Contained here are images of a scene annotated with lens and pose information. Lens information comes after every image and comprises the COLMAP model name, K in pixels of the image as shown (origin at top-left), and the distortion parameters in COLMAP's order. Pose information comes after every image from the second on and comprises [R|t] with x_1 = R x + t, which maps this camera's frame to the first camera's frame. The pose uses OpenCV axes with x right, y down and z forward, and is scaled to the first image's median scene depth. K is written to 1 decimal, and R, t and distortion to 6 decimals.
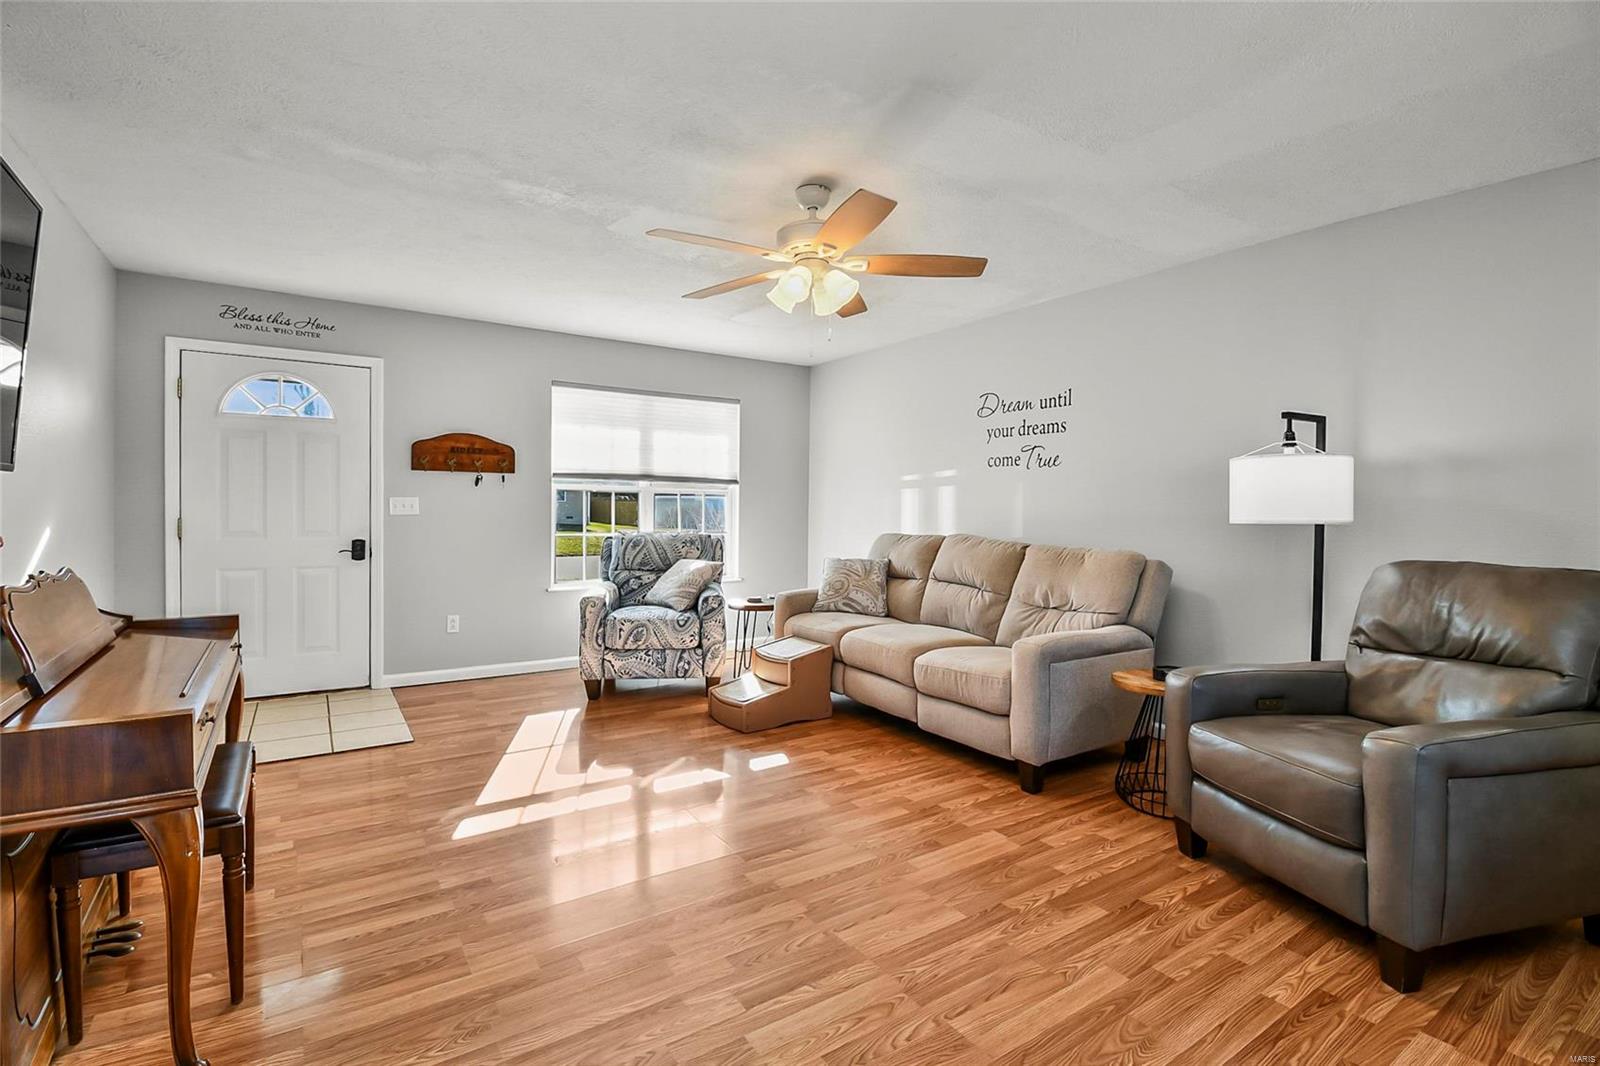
lens RADIAL K [[757.0, 0, 804.1], [0, 757.0, 513.3], [0, 0, 1]] dist [0.000636, -0.000126]
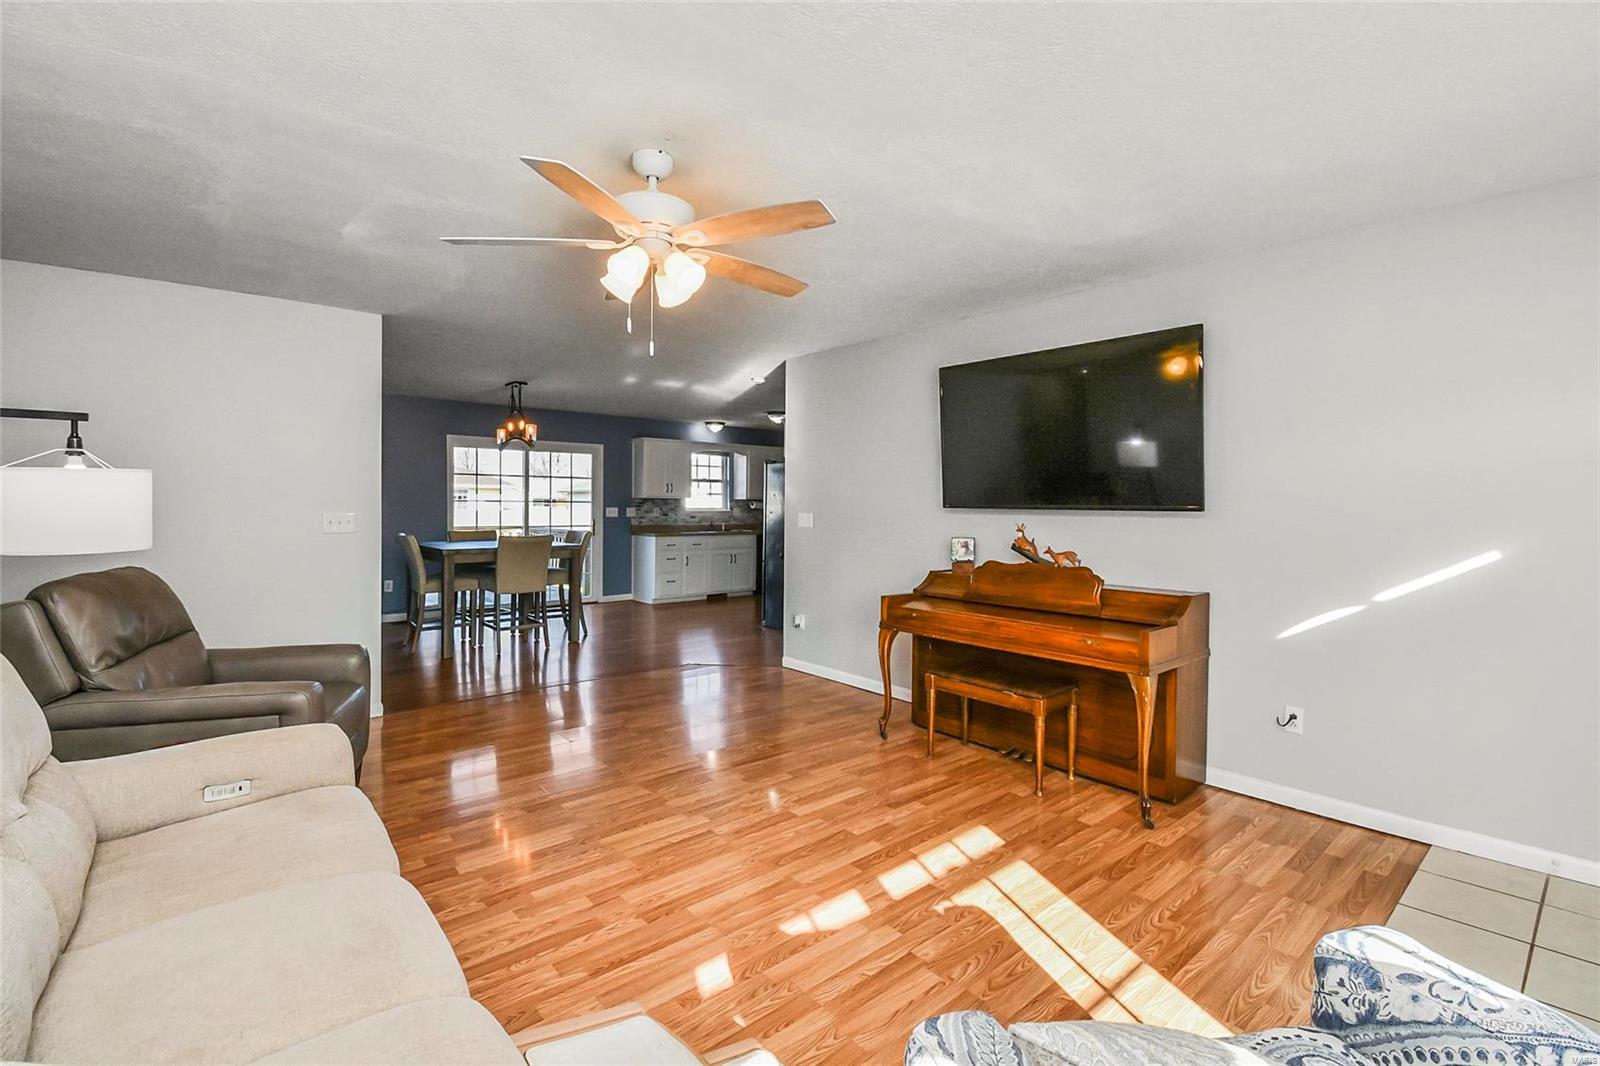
lens RADIAL K [[713.4, 0, 773.6], [0, 713.4, 521.9], [0, 0, 1]] dist [-0.002142, -0.000337]
pose [[-0.996379, -0.012704, -0.084063, -0.054089], [-0.015201, 0.999460, 0.029134, -0.044118], [0.083648, 0.030306, -0.996034, 1.589845]]
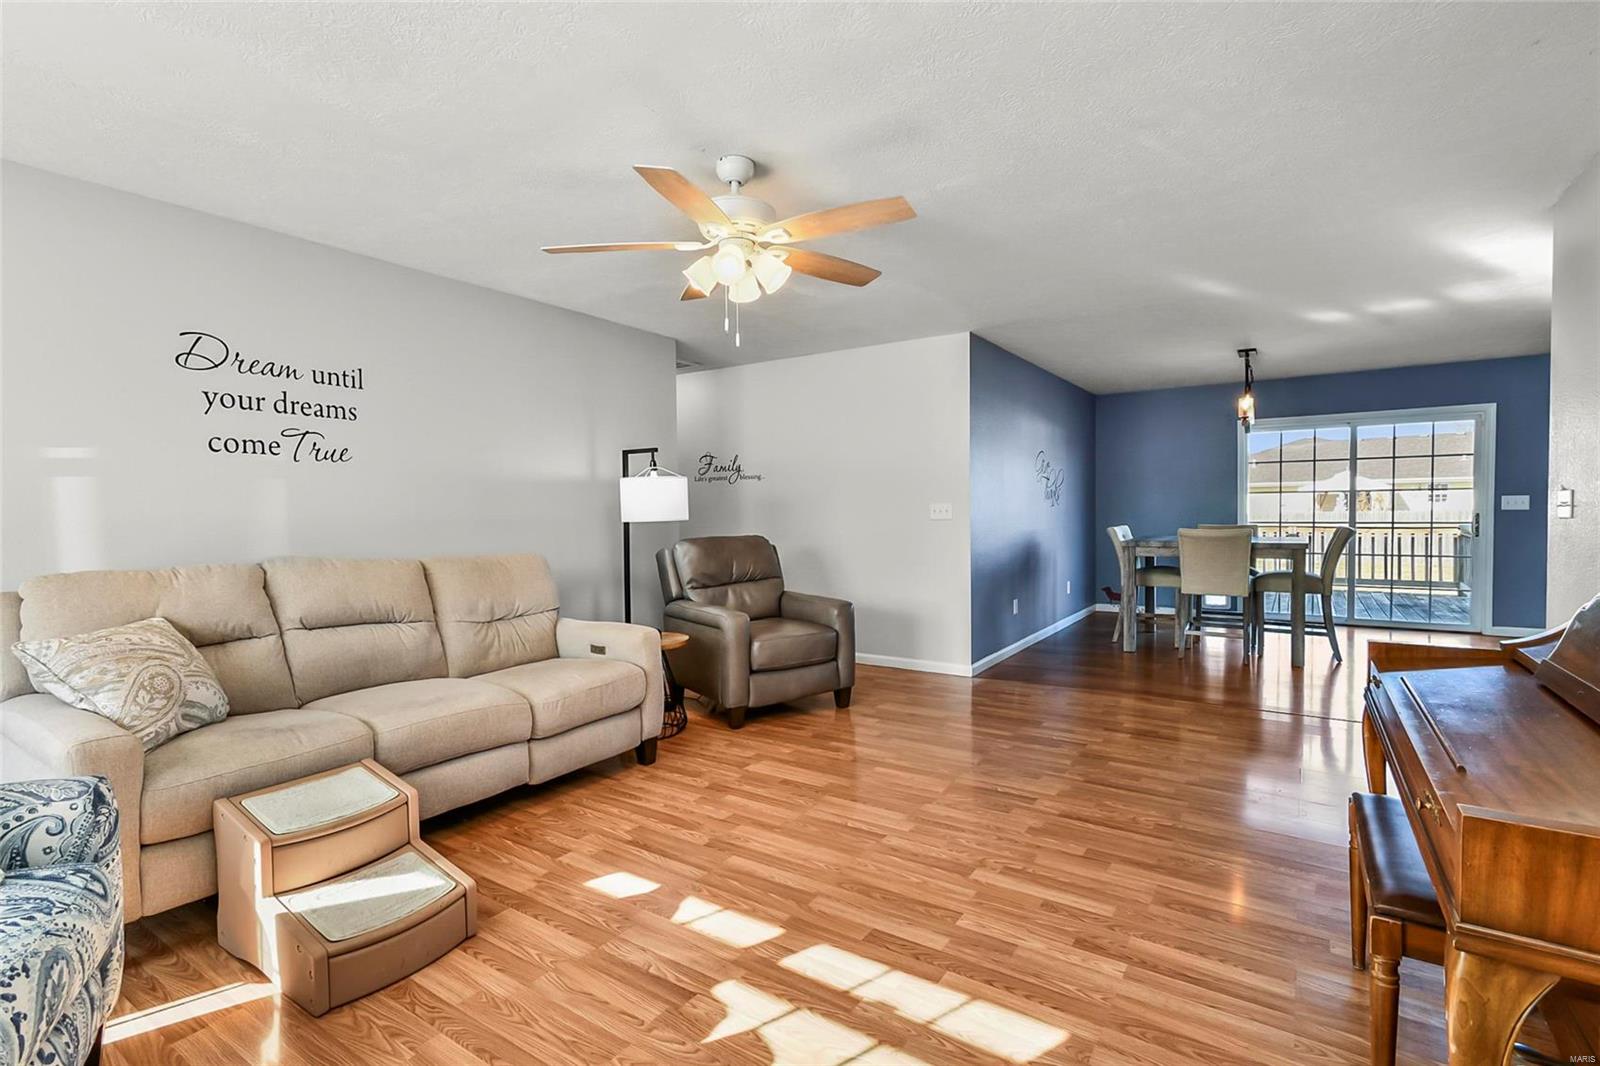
lens RADIAL K [[714.3, 0, 820.2], [0, 714.3, 535.7], [0, 0, 1]] dist [0.002333, 0.000395]
pose [[-0.386801, -0.036343, 0.921447, -0.732621], [0.015212, 0.998836, 0.045781, -0.015615], [-0.922038, 0.031725, -0.385798, 1.107722]]
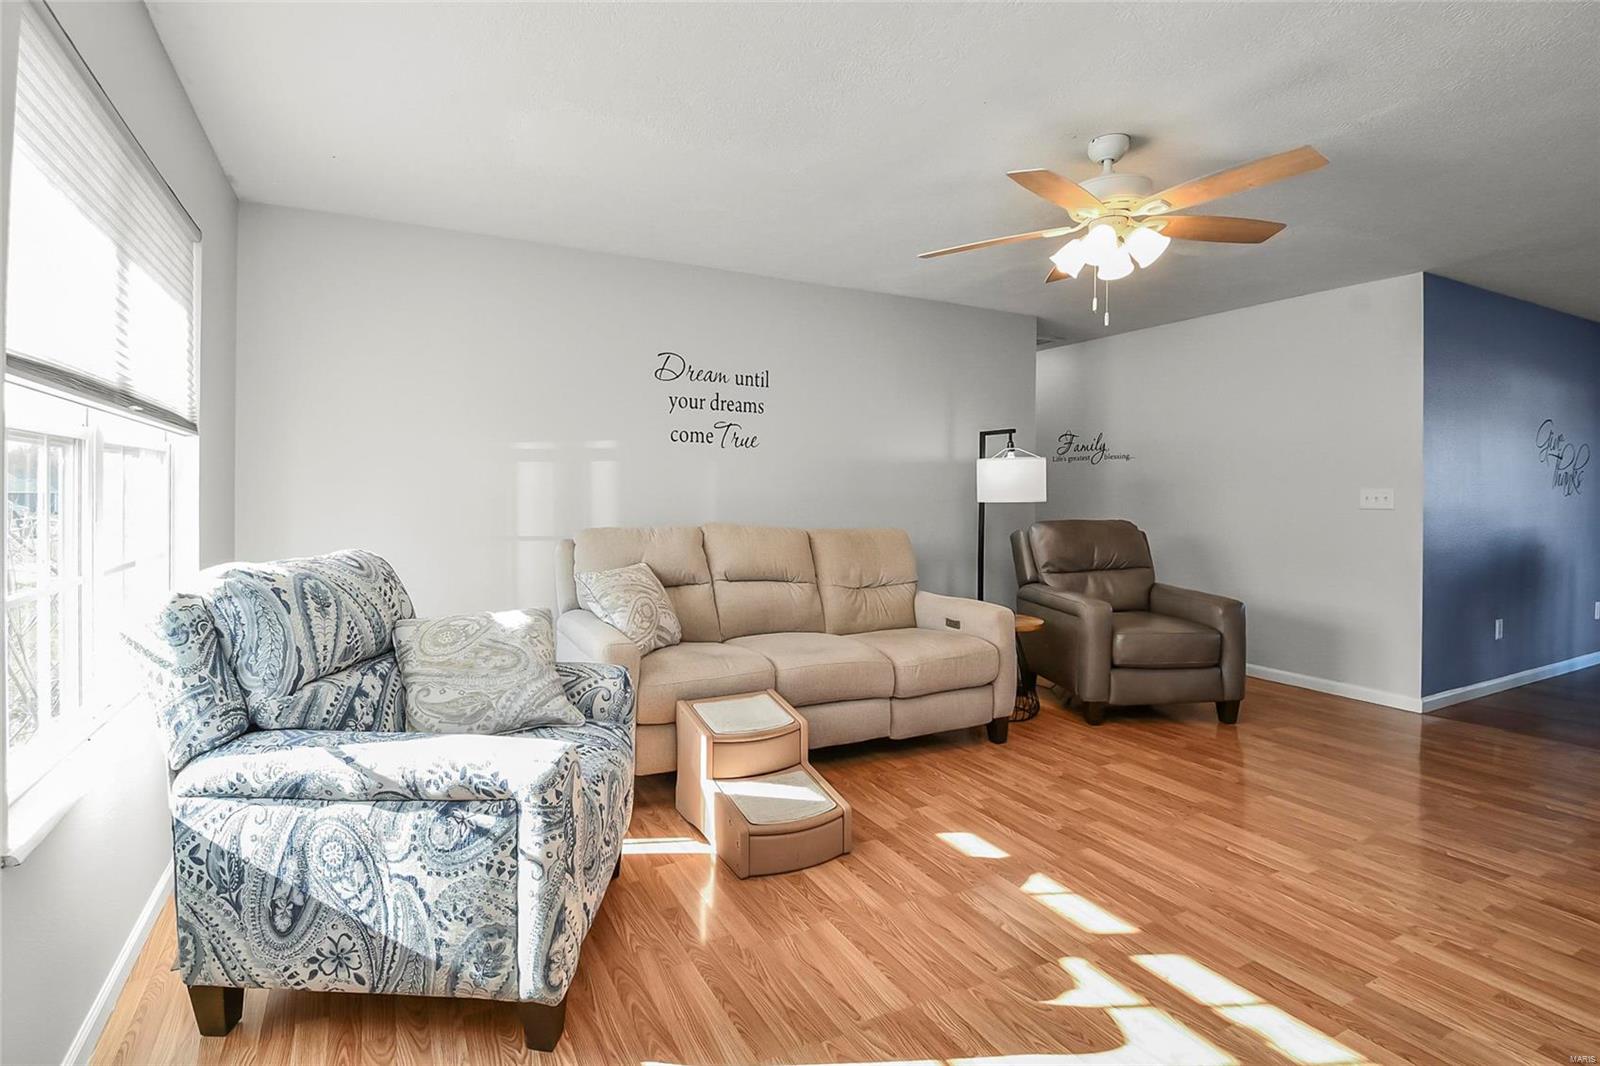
lens RADIAL K [[741.9, 0, 782.1], [0, 741.9, 494.7], [0, 0, 1]] dist [0.026963, -0.027832]
pose [[0.121472, -0.011642, 0.992527, -0.806029], [0.001639, 0.999932, 0.011529, -0.016817], [-0.992594, 0.000227, 0.121483, 1.130285]]
